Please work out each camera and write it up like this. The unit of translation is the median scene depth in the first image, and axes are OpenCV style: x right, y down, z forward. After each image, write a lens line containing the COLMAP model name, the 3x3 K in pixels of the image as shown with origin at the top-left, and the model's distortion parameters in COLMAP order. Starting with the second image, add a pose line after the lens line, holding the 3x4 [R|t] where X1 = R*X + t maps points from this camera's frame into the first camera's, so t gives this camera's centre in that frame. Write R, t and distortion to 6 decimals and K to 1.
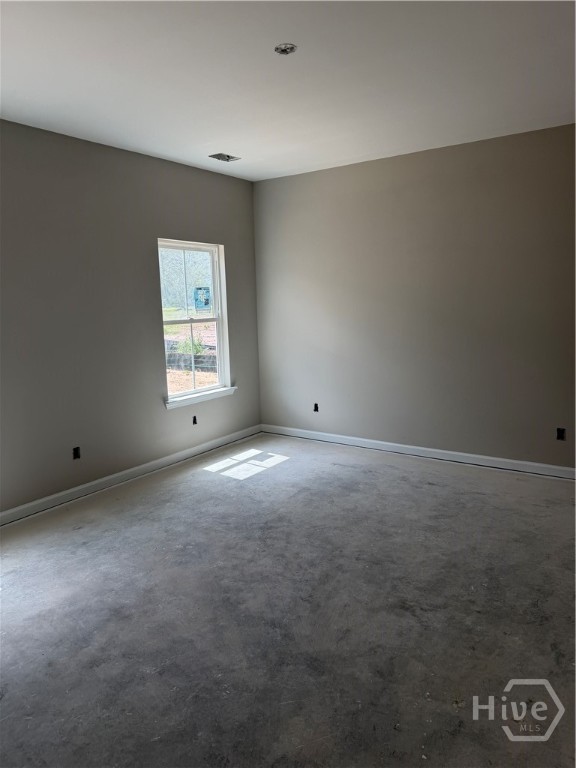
lens RADIAL K [[547.4, 0, 285.0], [0, 547.4, 385.9], [0, 0, 1]] dist [0.089418, -0.119982]
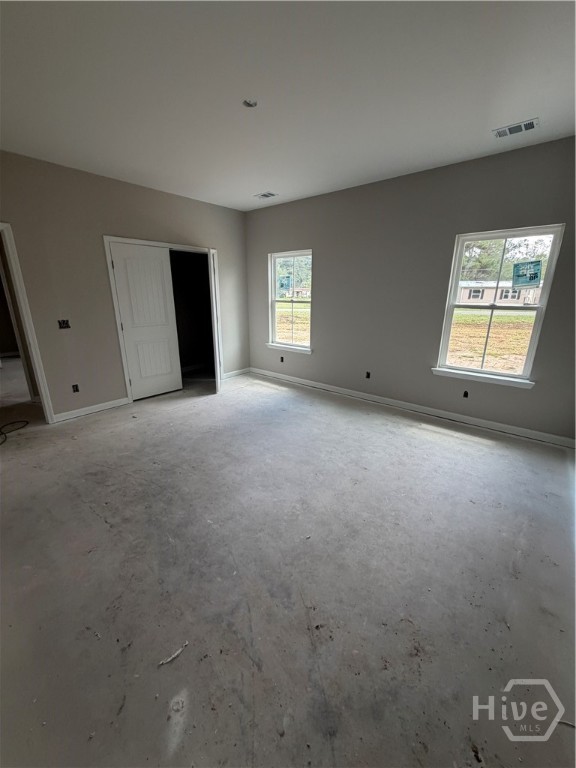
lens RADIAL K [[294.9, 0, 288.2], [0, 294.9, 370.6], [0, 0, 1]] dist [-0.000268, -0.000023]
pose [[-0.070586, 0.293991, -0.953198, 0.705888], [-0.152474, 0.941173, 0.301573, -0.181905], [0.985784, 0.166625, -0.021608, 1.010517]]
